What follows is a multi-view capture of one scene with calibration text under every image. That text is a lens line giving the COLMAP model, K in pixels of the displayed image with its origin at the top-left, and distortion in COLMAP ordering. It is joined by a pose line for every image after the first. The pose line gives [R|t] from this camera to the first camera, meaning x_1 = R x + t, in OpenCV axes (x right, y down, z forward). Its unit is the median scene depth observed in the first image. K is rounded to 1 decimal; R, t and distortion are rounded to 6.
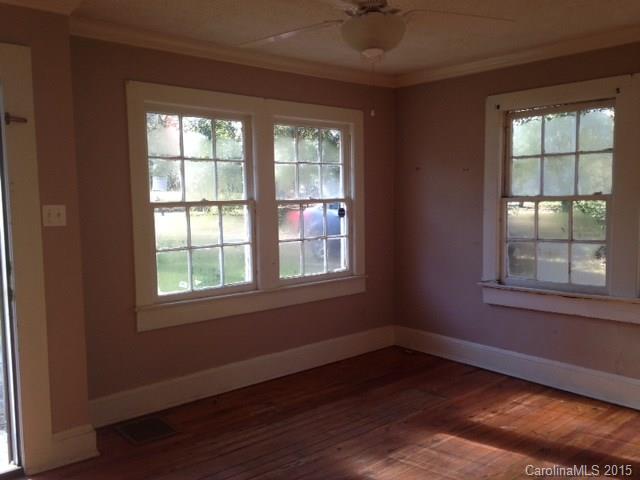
lens RADIAL K [[590.6, 0, 320.0], [0, 590.6, 240.0], [0, 0, 1]] dist [0.221831, -0.354884]
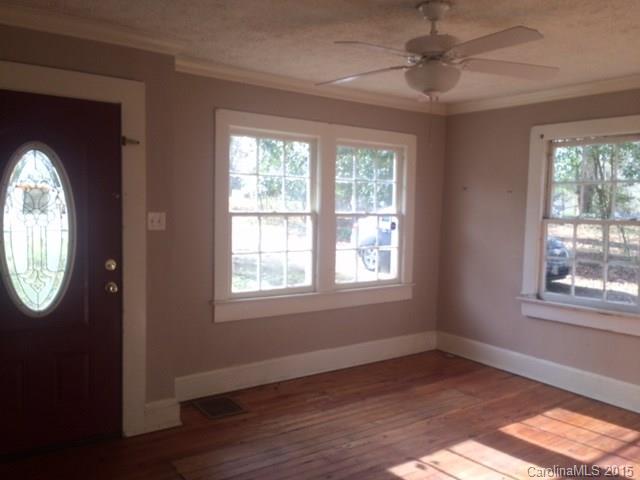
lens RADIAL K [[551.1, 0, 320.0], [0, 551.1, 240.0], [0, 0, 1]] dist [0.115185, -0.148438]
pose [[0.995455, 0.043000, -0.084969, -0.013433], [-0.044056, 0.998973, -0.010587, -0.004375], [0.084427, 0.014282, 0.996327, -0.047924]]
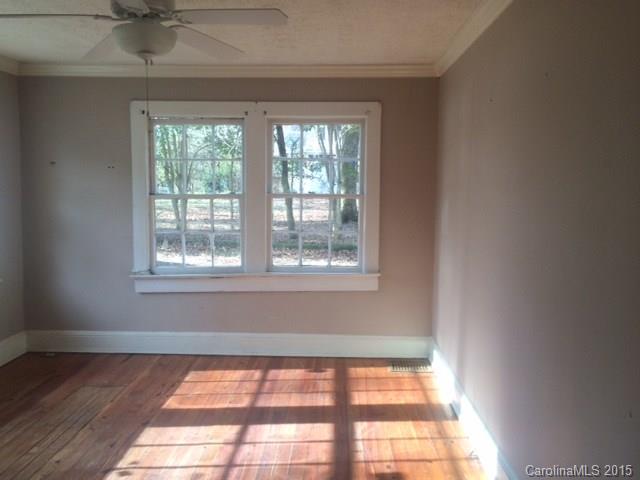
lens RADIAL K [[551.1, 0, 320.0], [0, 551.1, 240.0], [0, 0, 1]] dist [0.115185, -0.148438]
pose [[0.687334, -0.054331, 0.724306, -0.257765], [0.045091, 0.998467, 0.032108, -0.008120], [-0.724940, 0.010591, 0.688730, 0.080507]]
